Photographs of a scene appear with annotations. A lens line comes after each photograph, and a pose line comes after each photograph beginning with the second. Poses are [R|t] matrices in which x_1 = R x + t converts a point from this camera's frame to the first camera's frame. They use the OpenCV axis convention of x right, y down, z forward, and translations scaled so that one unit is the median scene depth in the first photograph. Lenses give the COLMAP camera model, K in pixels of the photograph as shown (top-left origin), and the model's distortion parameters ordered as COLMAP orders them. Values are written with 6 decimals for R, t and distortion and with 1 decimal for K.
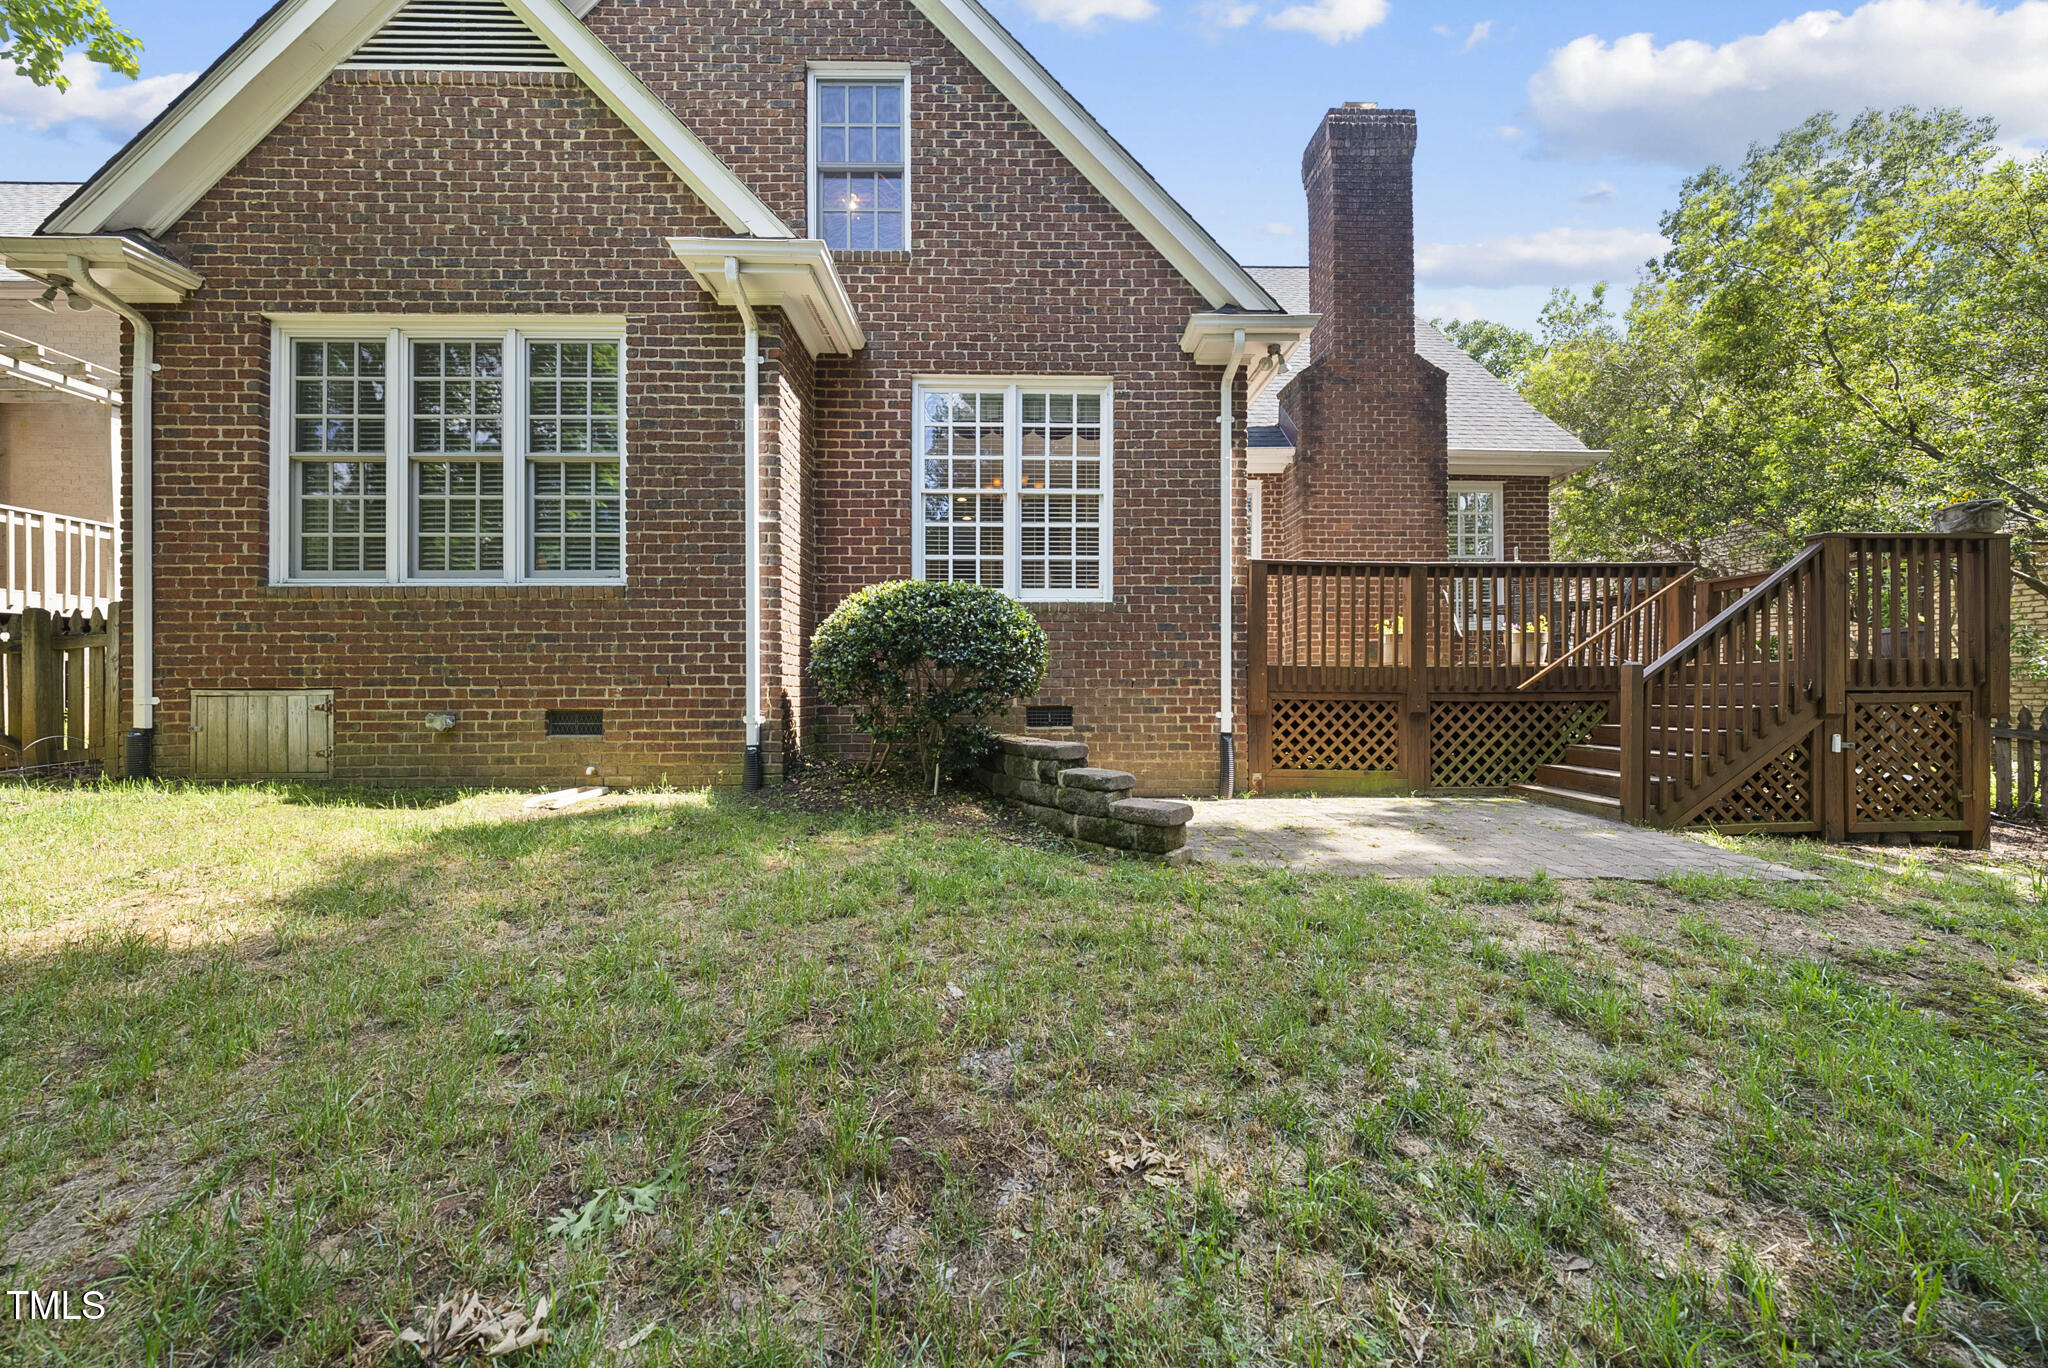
lens RADIAL K [[697.3, 0, 1025.3], [0, 697.3, 691.2], [0, 0, 1]] dist [-0.003658, 0.000054]
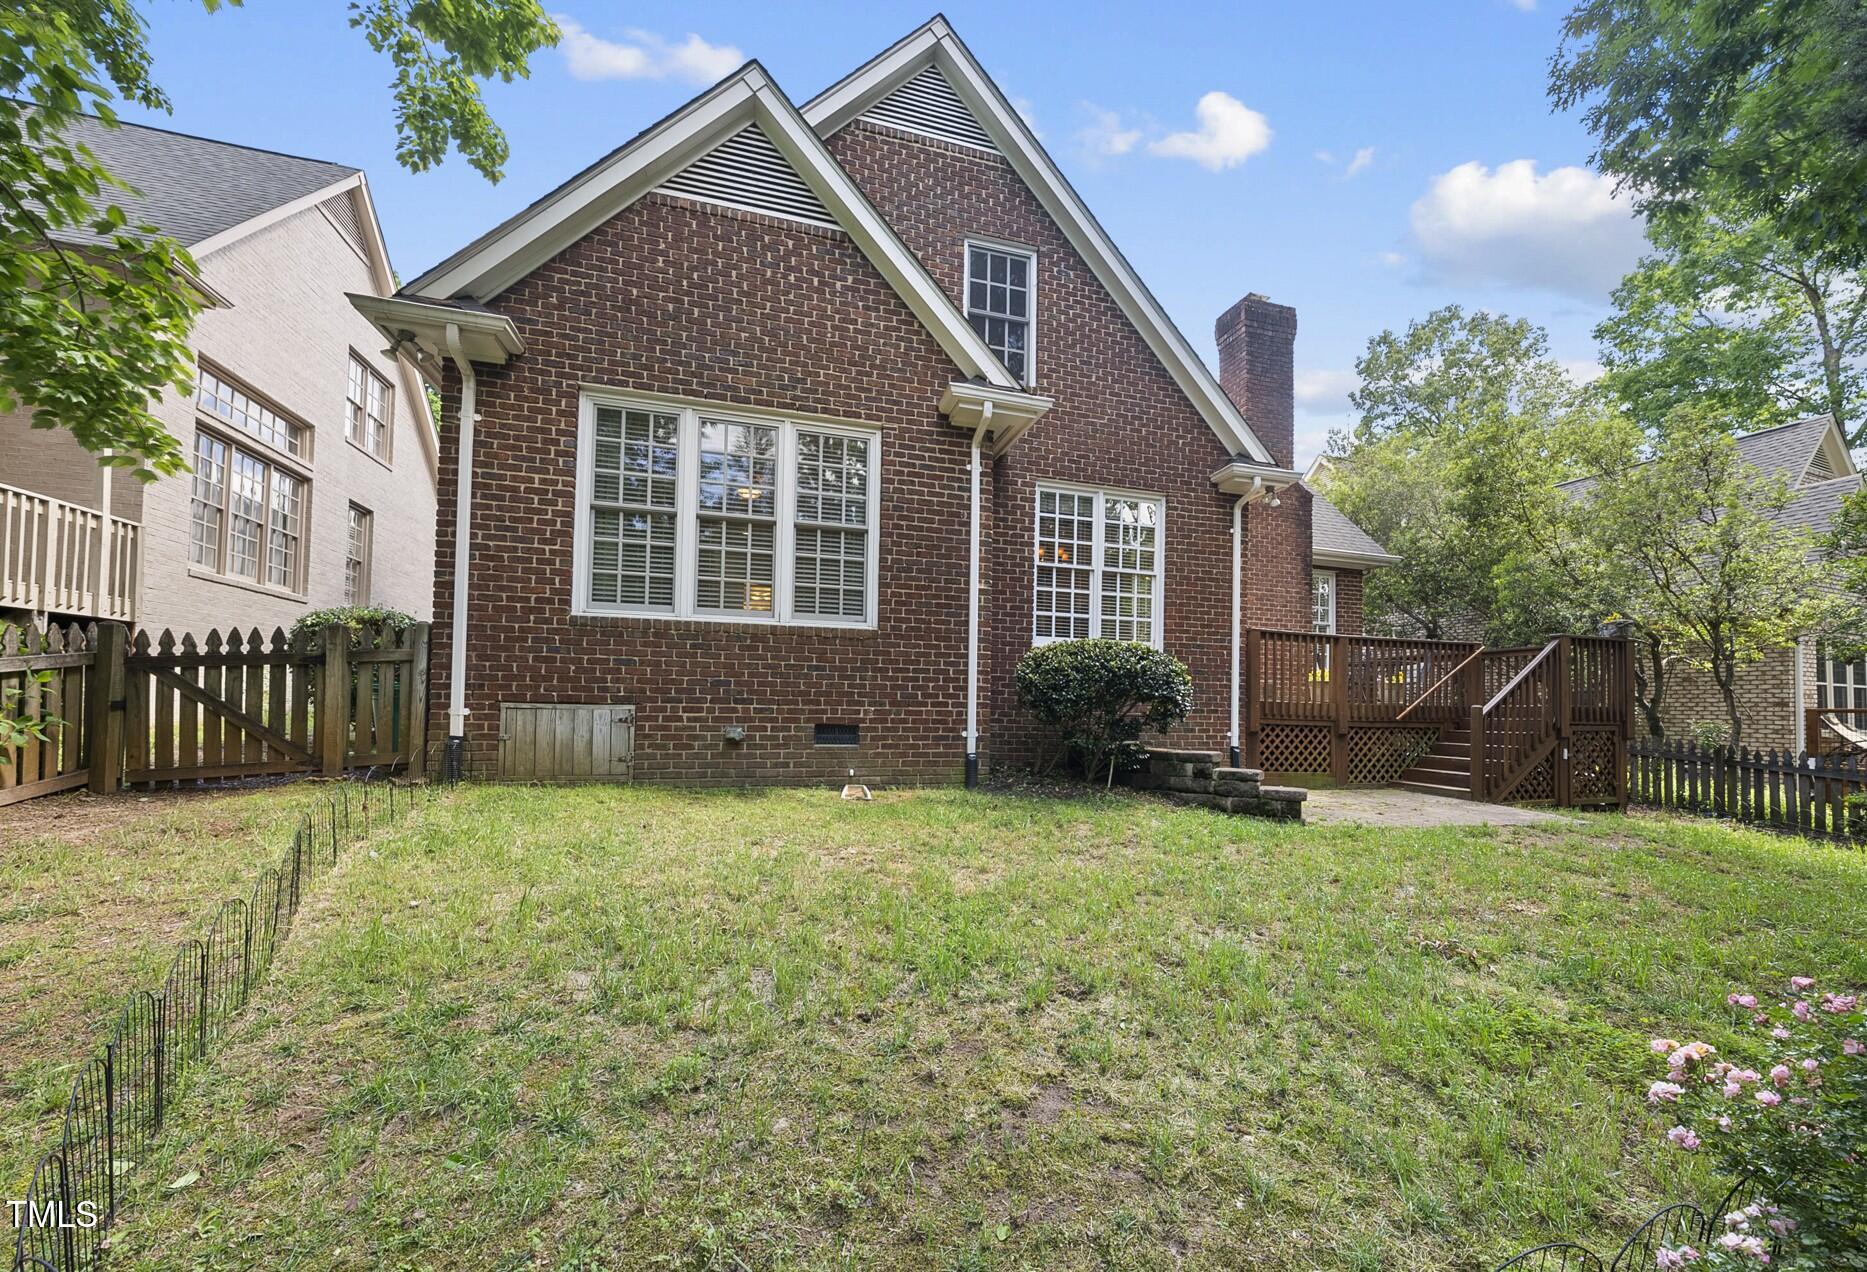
lens RADIAL K [[696.7, 0, 940.5], [0, 696.7, 696.7], [0, 0, 1]] dist [-0.002387, -0.000244]
pose [[0.965937, 0.024234, 0.257640, -0.792434], [-0.019293, 0.999579, -0.021691, -0.001061], [-0.258057, 0.015981, 0.965997, -0.282949]]
